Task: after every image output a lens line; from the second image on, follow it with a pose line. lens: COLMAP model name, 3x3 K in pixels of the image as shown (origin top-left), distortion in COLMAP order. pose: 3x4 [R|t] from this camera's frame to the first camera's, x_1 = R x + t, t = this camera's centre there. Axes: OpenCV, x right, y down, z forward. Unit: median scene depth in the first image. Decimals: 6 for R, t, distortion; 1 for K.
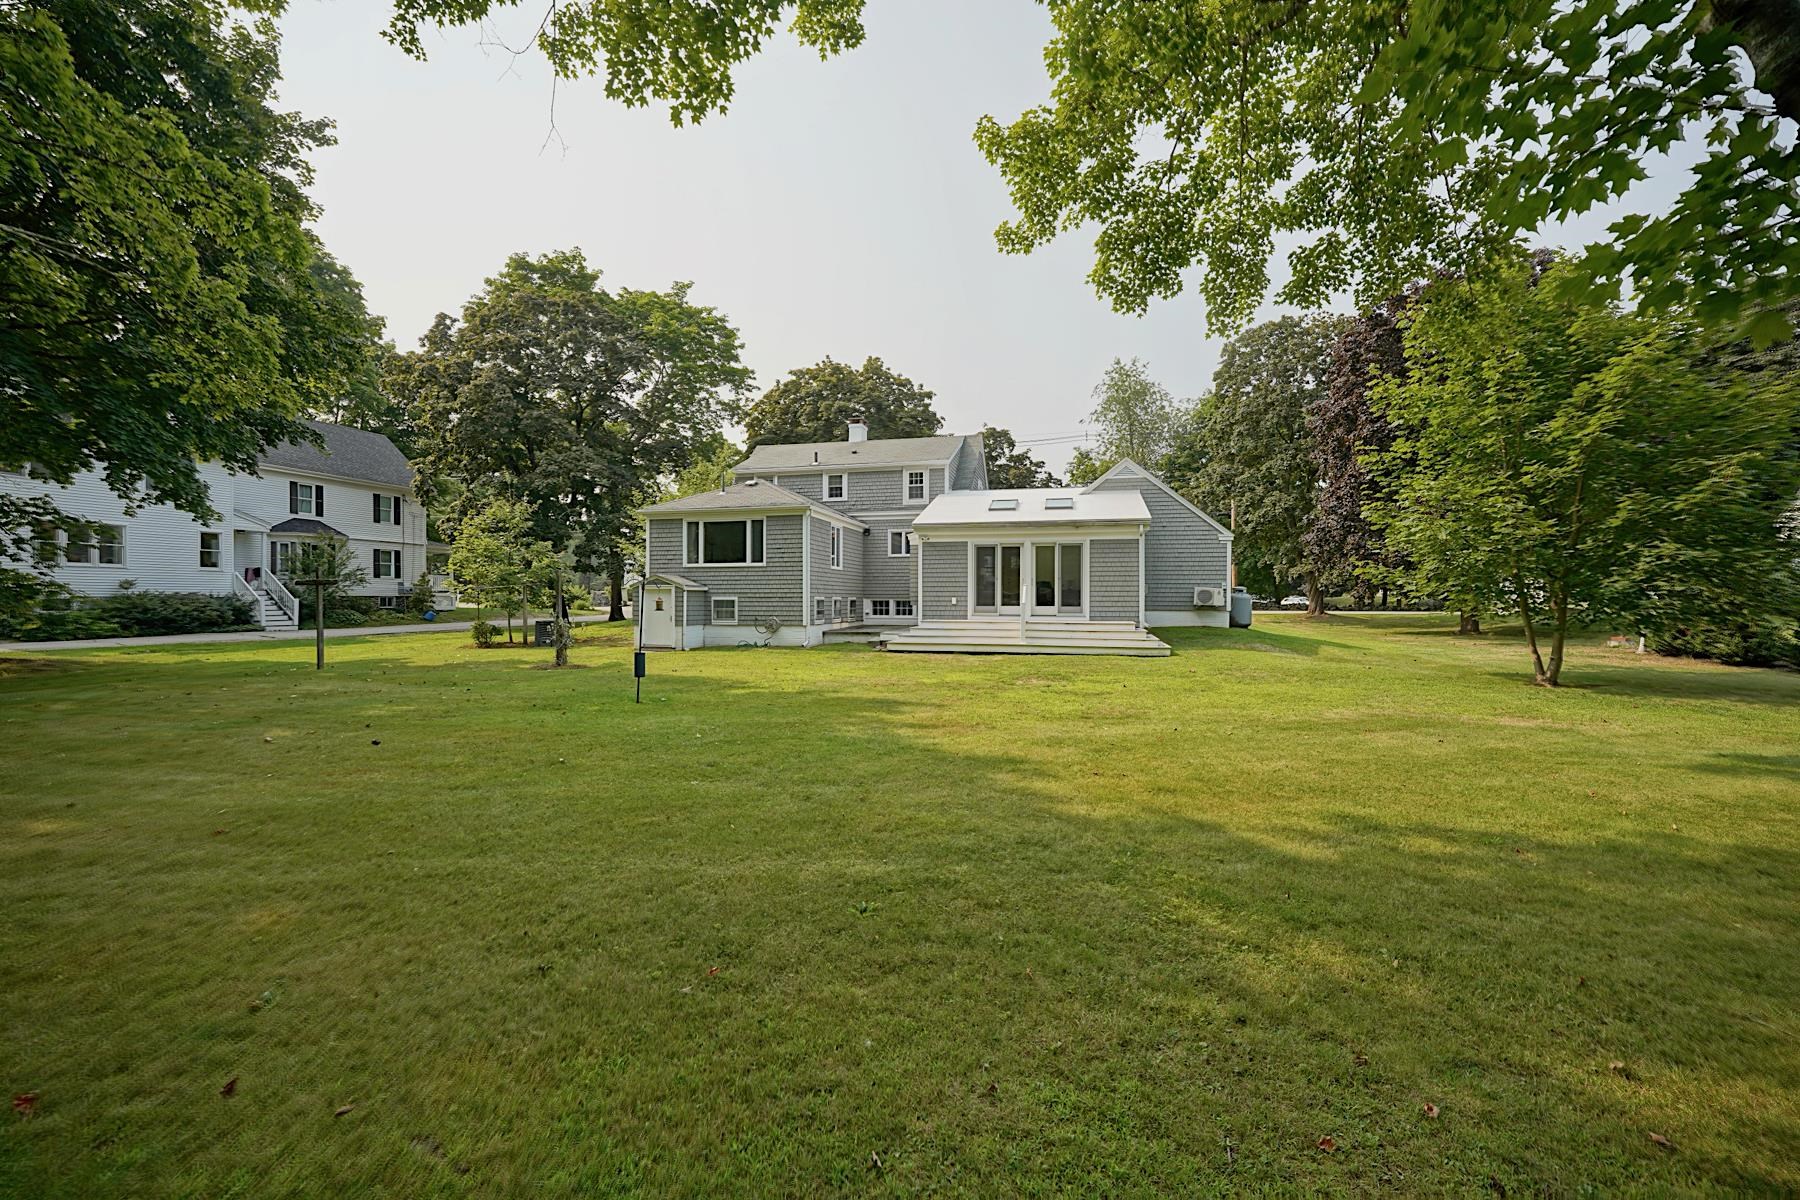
lens RADIAL K [[721.8, 0, 902.4], [0, 721.8, 597.4], [0, 0, 1]] dist [-0.001478, 0.000028]
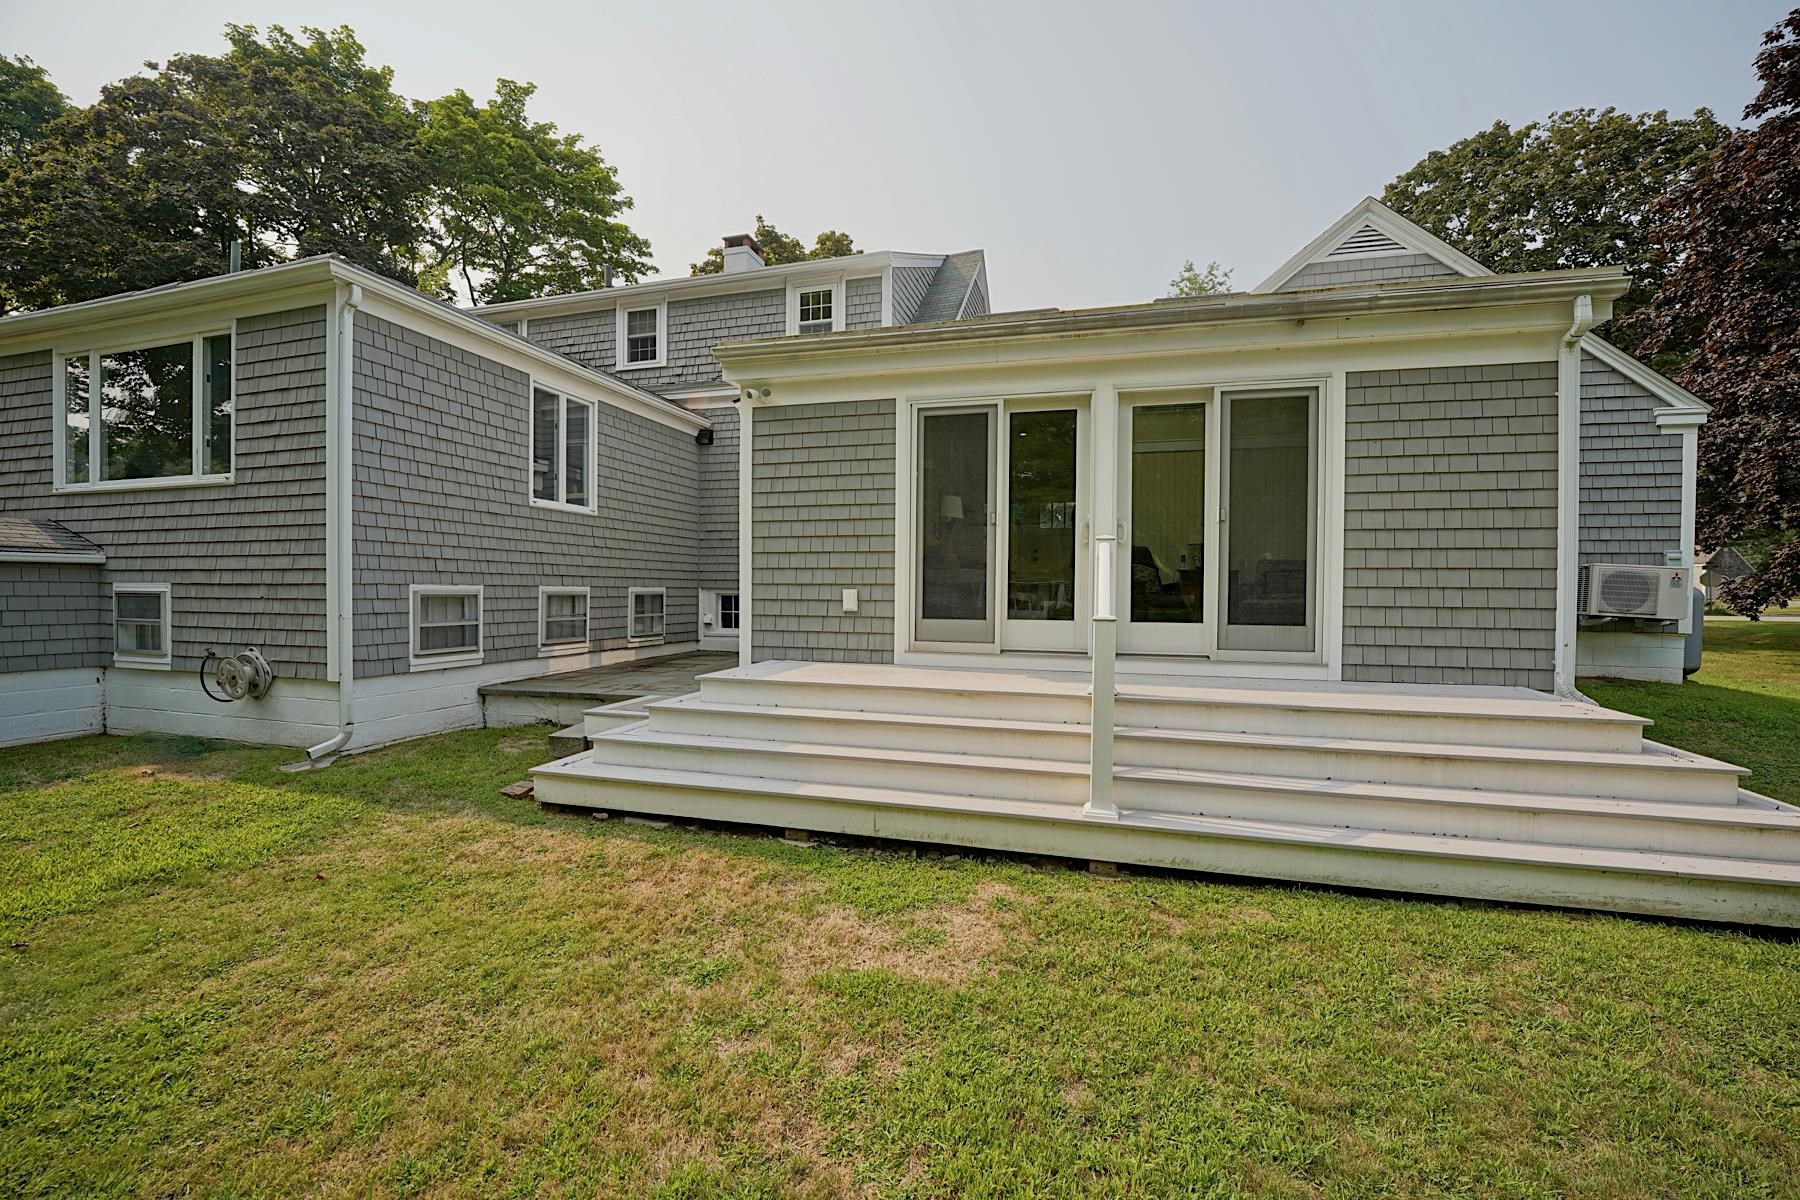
lens RADIAL K [[721.8, 0, 896.4], [0, 721.8, 595.0], [0, 0, 1]] dist [-0.001478, 0.000028]
pose [[0.998942, 0.007182, -0.045426, 0.103014], [-0.006773, 0.999935, 0.009144, -0.000248], [0.045489, -0.008827, 0.998926, 0.693365]]
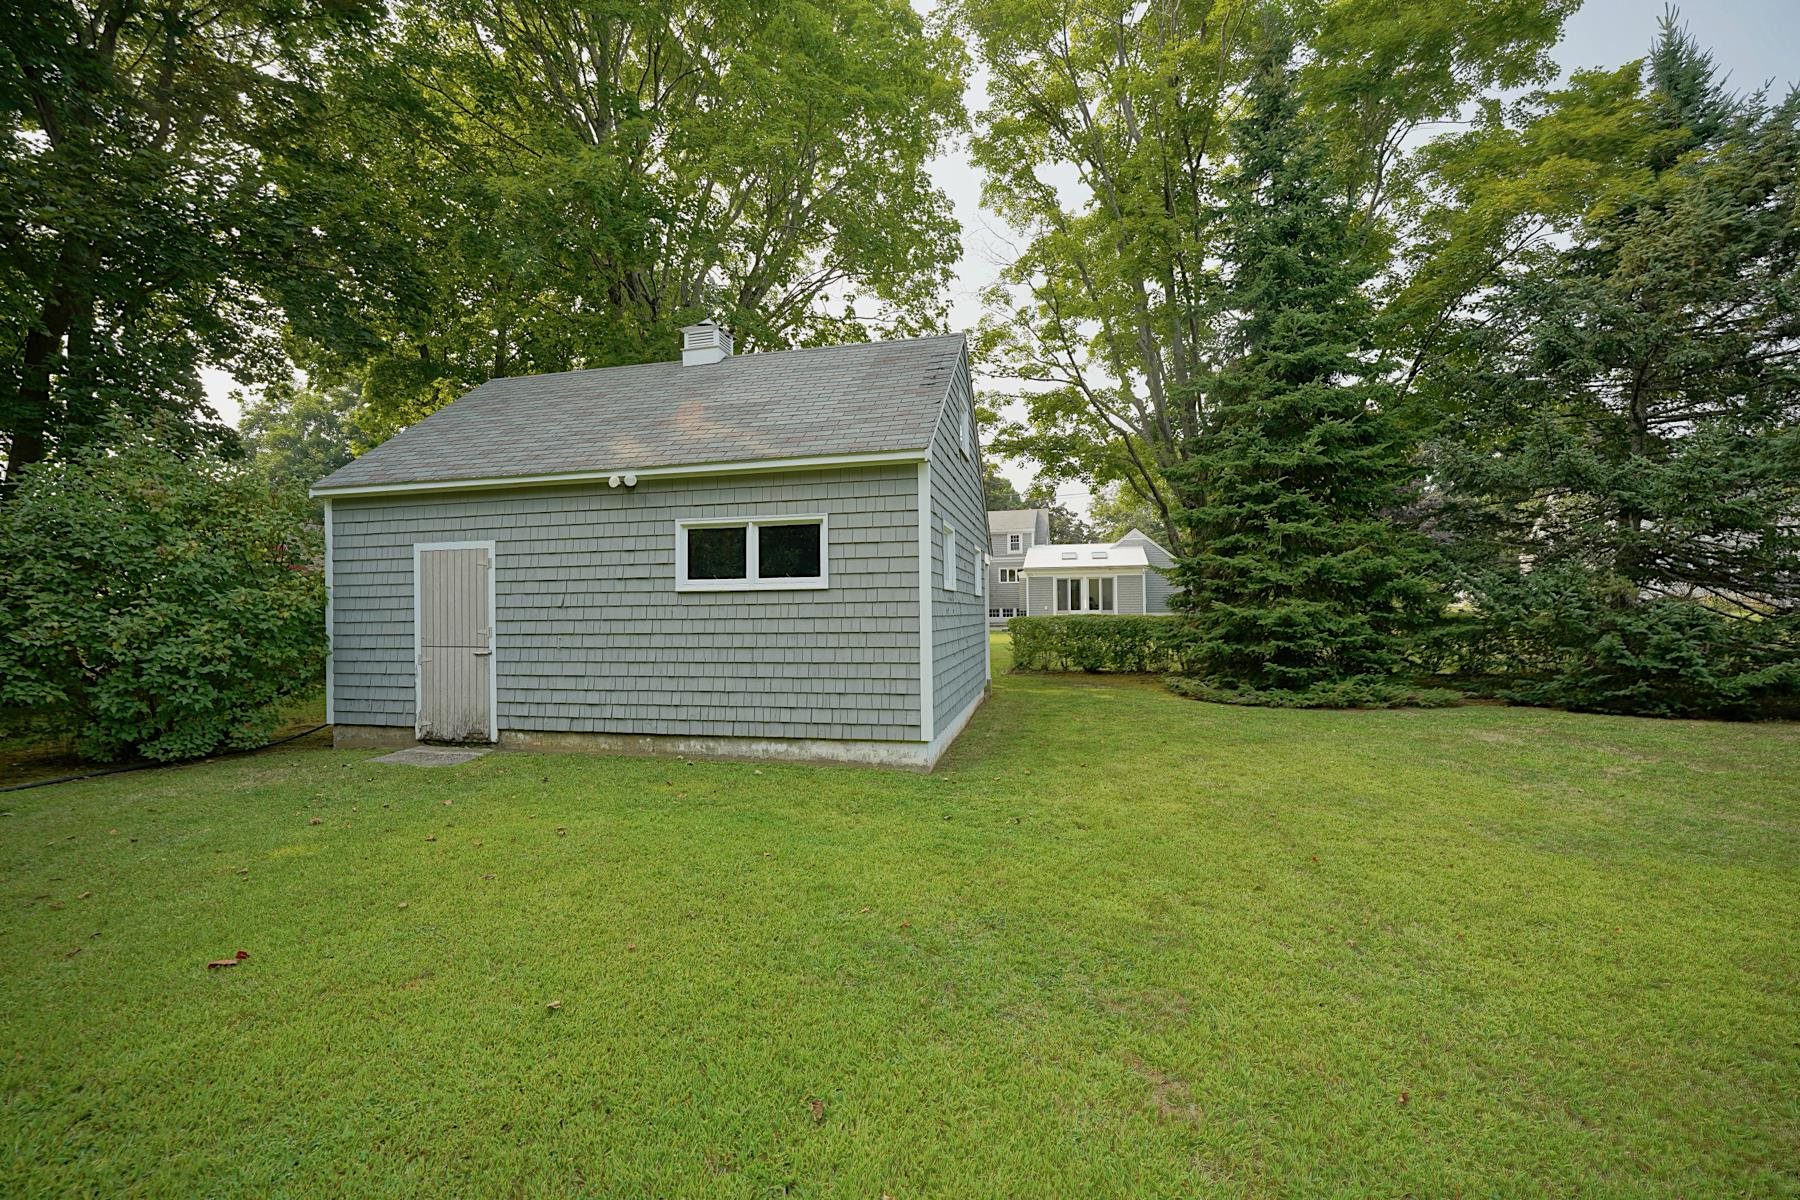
lens RADIAL K [[721.8, 0, 900.0], [0, 721.8, 602.3], [0, 0, 1]] dist [-0.001478, 0.000028]
pose [[0.999881, -0.007632, -0.013381, -0.283748], [0.007475, 0.999903, -0.011732, 0.009563], [0.013469, 0.011630, 0.999842, -0.901115]]
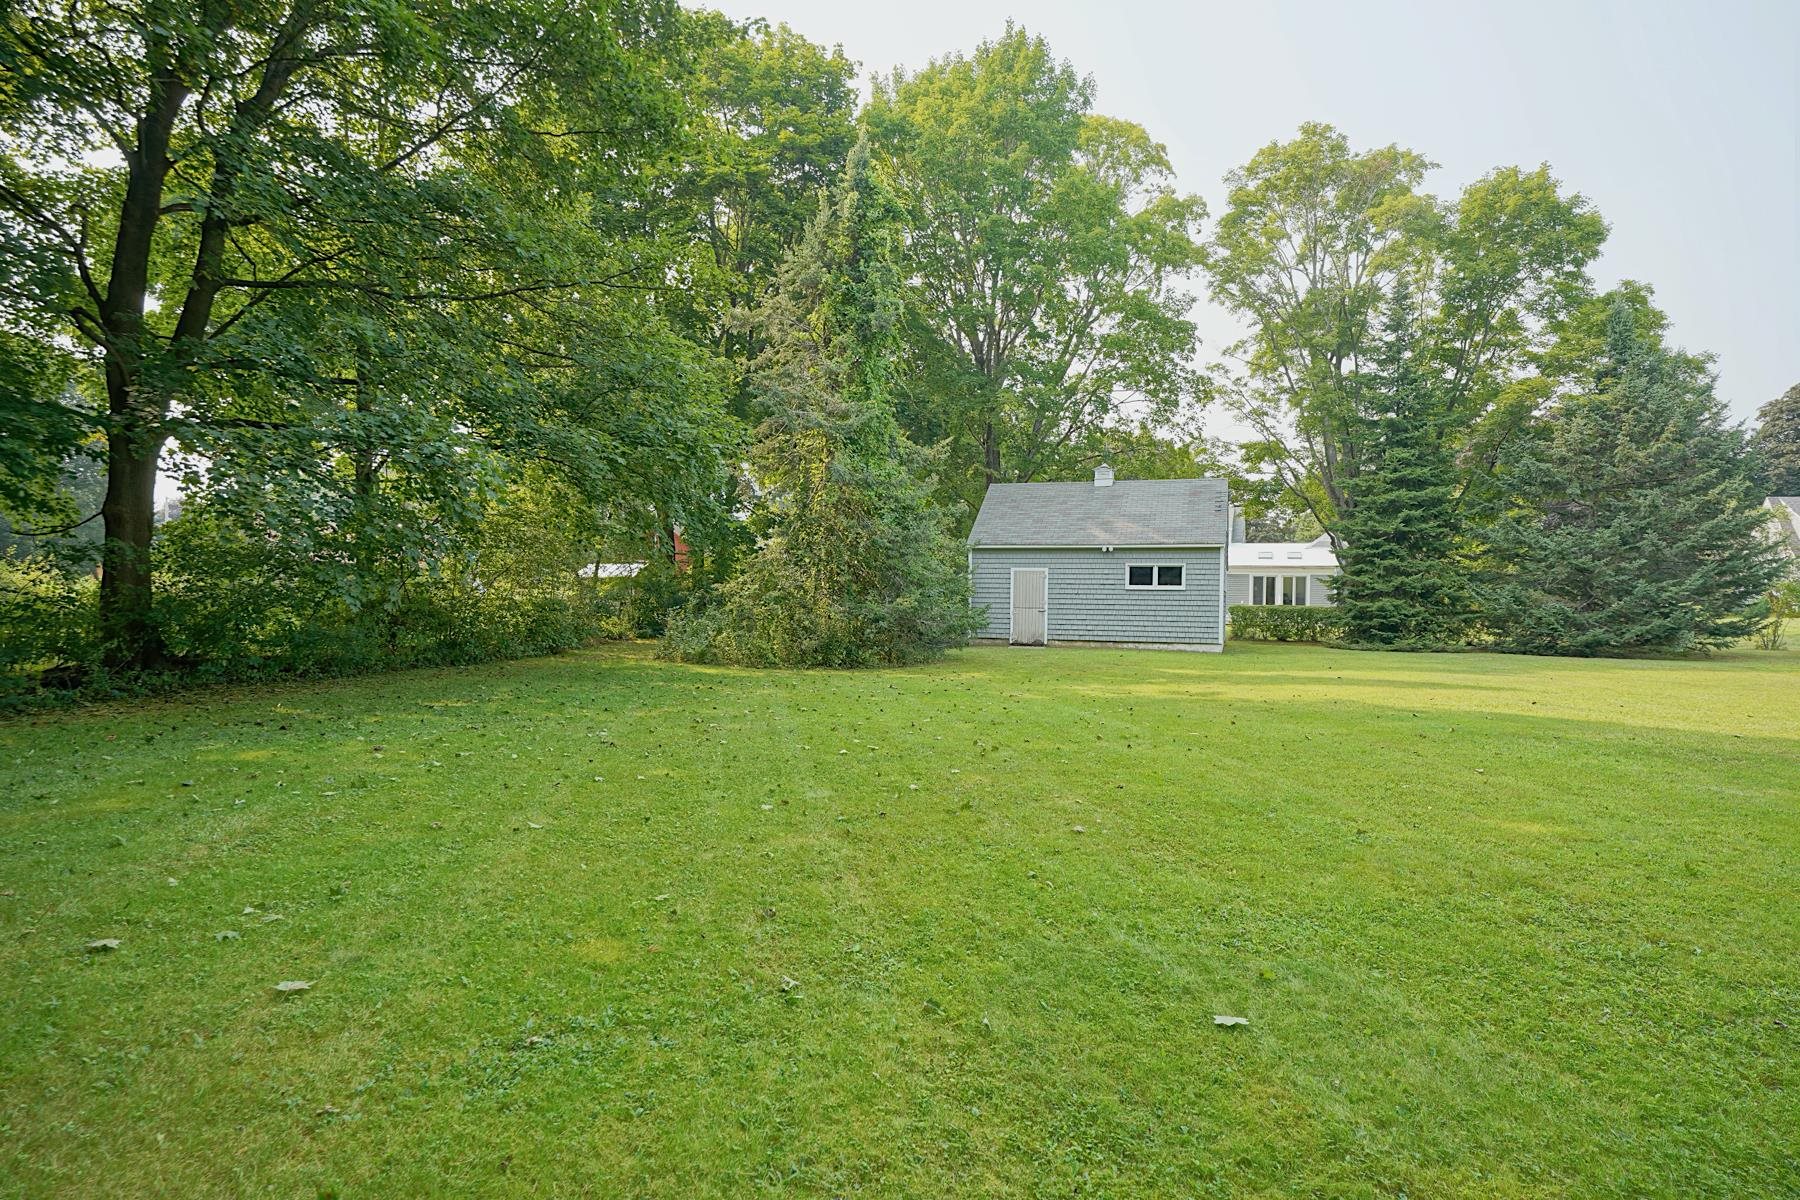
lens RADIAL K [[982.2, 0, 899.6], [0, 982.2, 610.2], [0, 0, 1]] dist [0.006158, 0.000411]
pose [[0.991317, 0.019538, -0.130032, -0.542959], [-0.018607, 0.999792, 0.008374, 0.022948], [0.130168, -0.005881, 0.991474, -1.969676]]
